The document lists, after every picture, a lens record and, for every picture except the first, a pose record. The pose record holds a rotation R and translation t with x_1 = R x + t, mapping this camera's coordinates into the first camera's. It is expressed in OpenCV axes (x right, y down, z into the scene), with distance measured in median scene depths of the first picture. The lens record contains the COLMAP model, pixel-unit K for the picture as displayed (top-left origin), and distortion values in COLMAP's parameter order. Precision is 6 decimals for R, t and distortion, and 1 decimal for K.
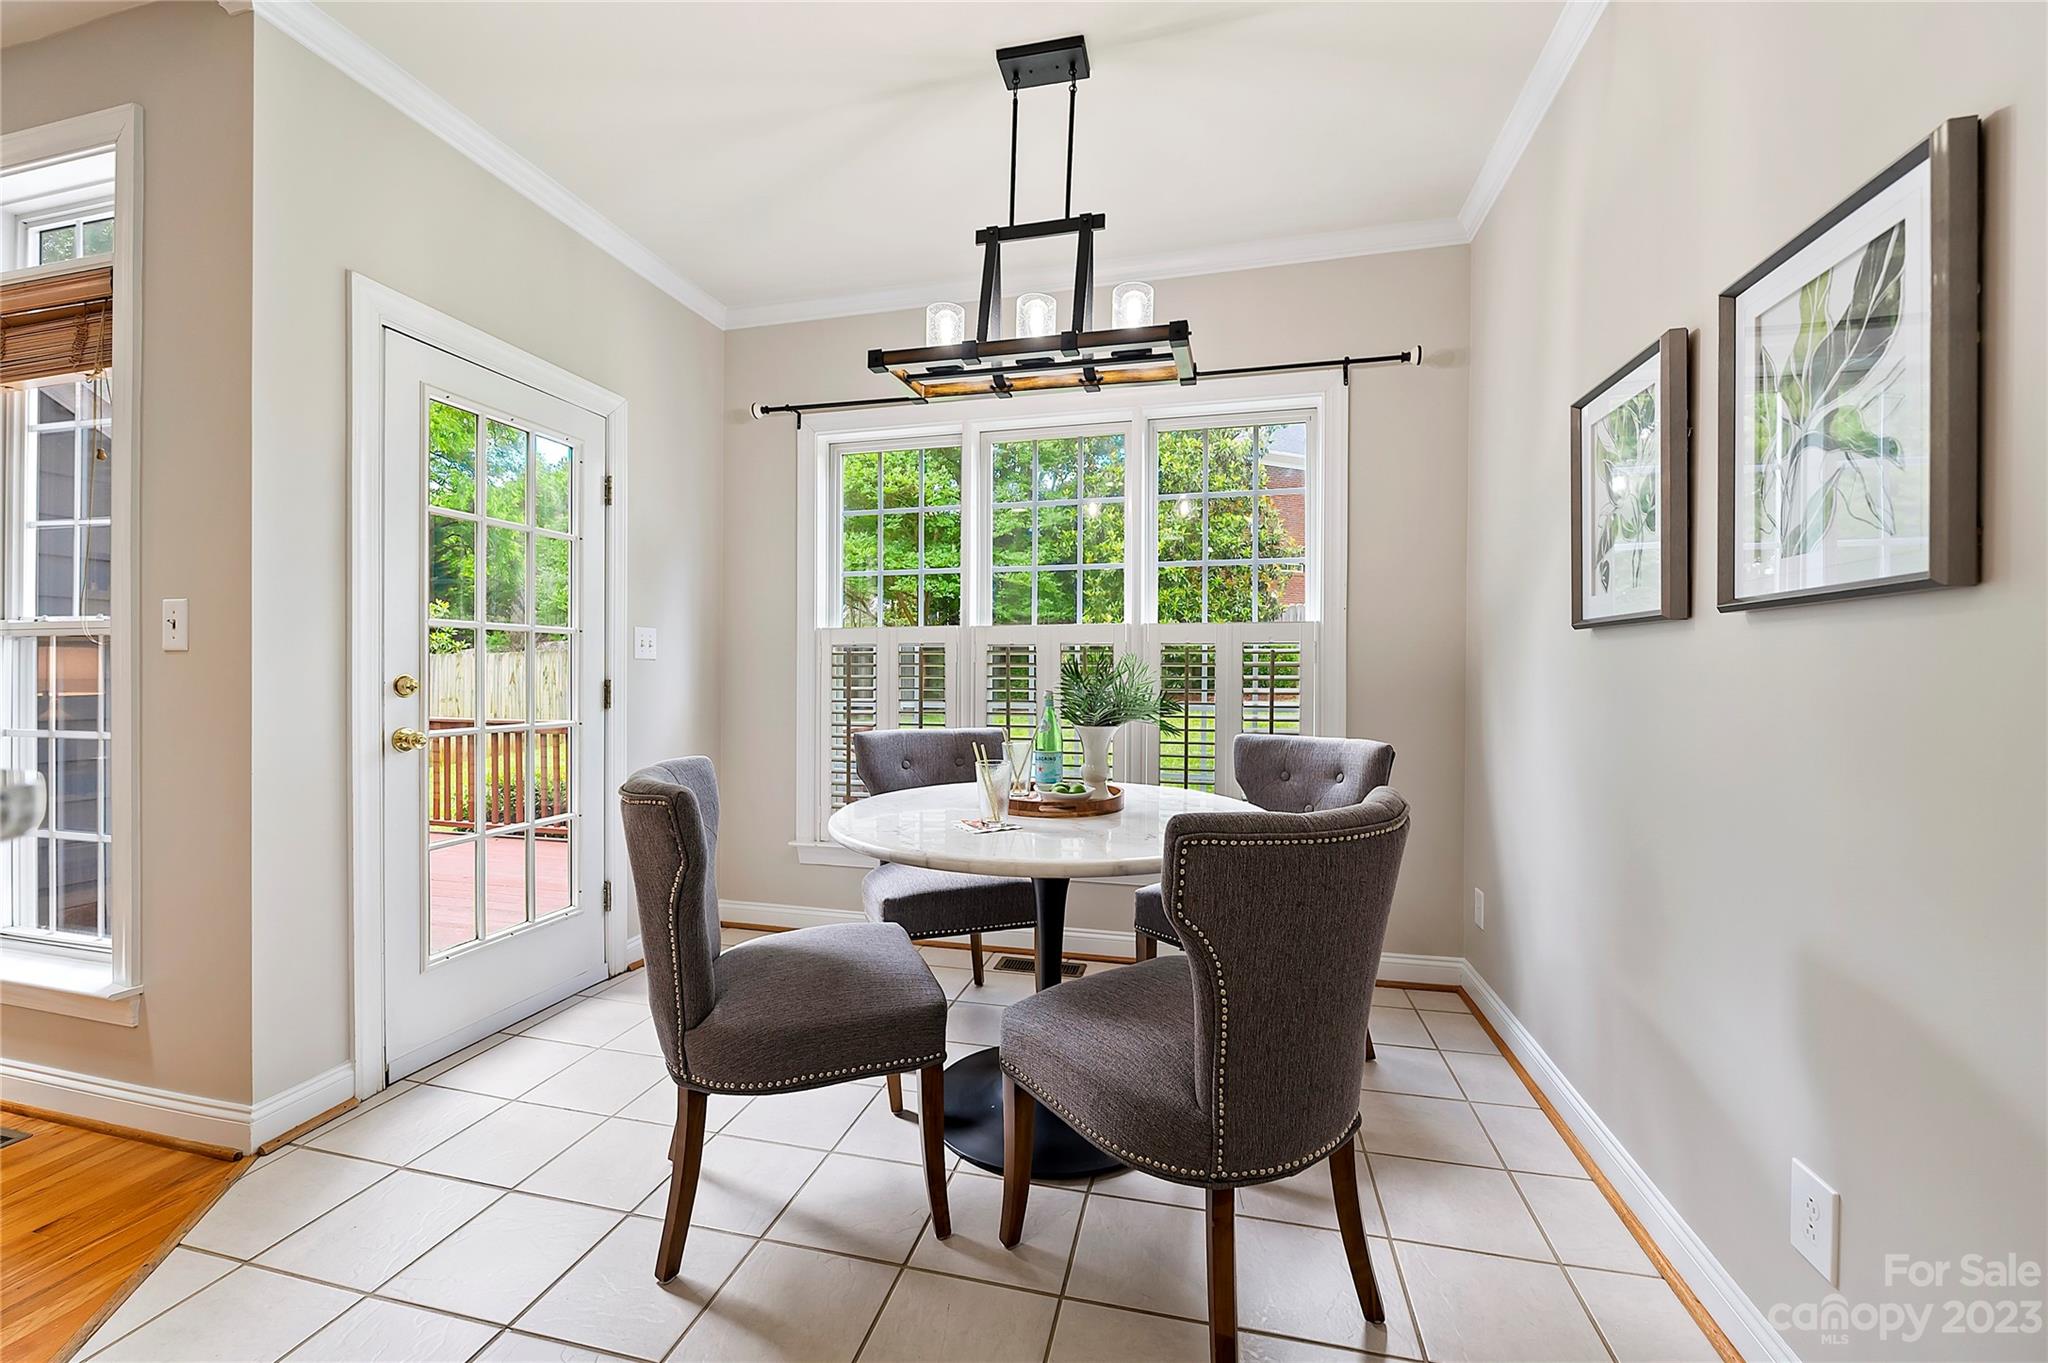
lens RADIAL K [[808.3, 0, 1019.0], [0, 808.3, 677.3], [0, 0, 1]] dist [-0.001615, -0.000212]
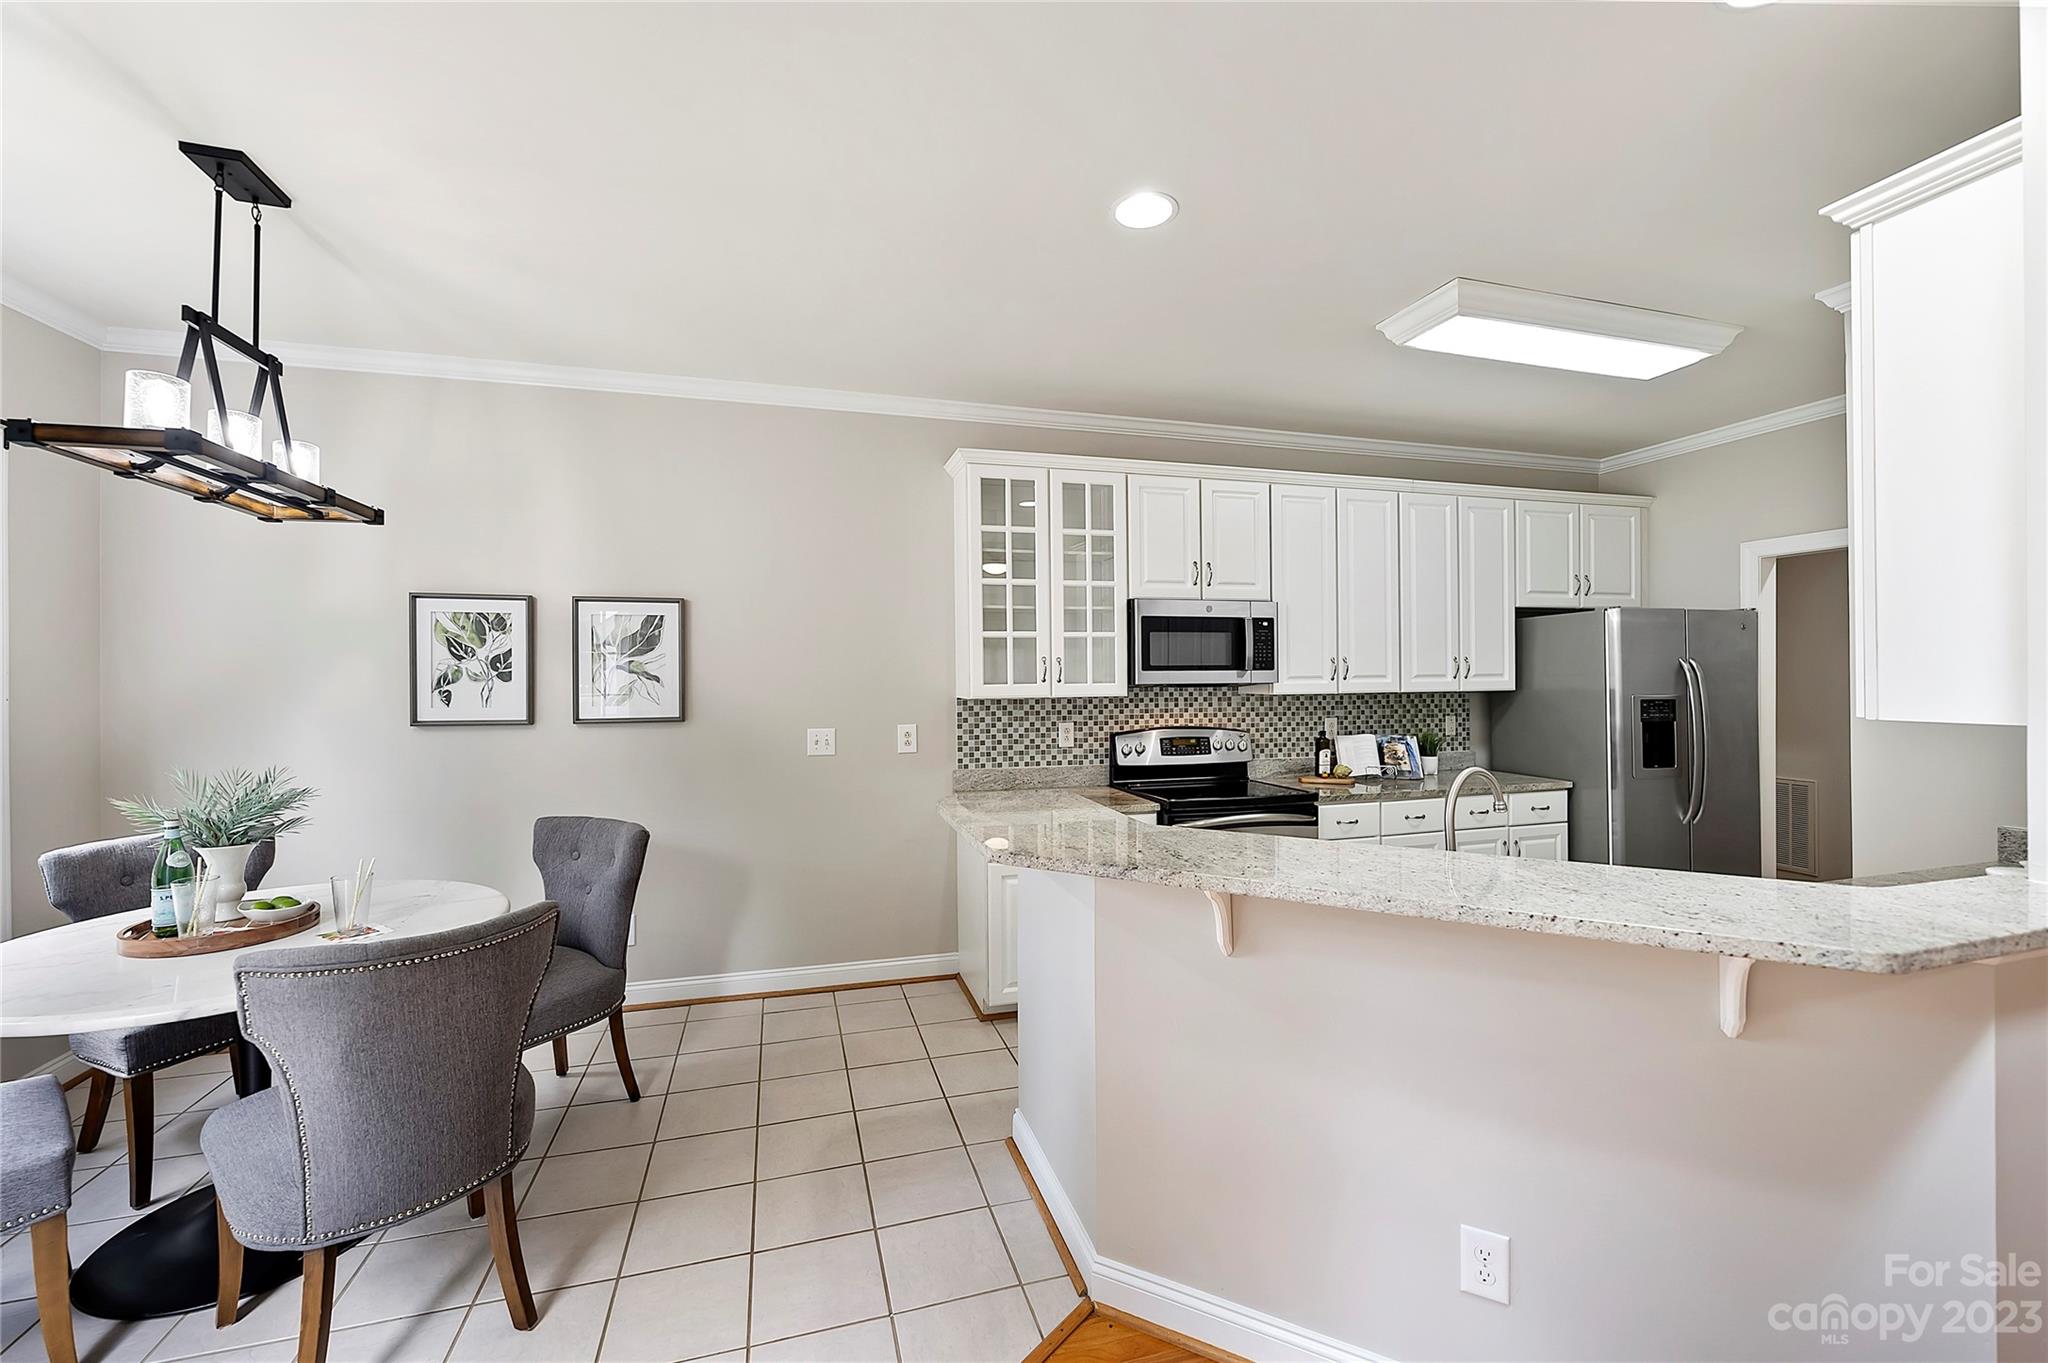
lens RADIAL K [[808.3, 0, 1019.0], [0, 808.3, 677.3], [0, 0, 1]] dist [-0.001615, -0.000212]
pose [[-0.501152, -0.006574, 0.865334, -1.265030], [0.012965, 0.999802, 0.015103, -0.158940], [-0.865262, 0.018788, -0.500968, 0.680490]]
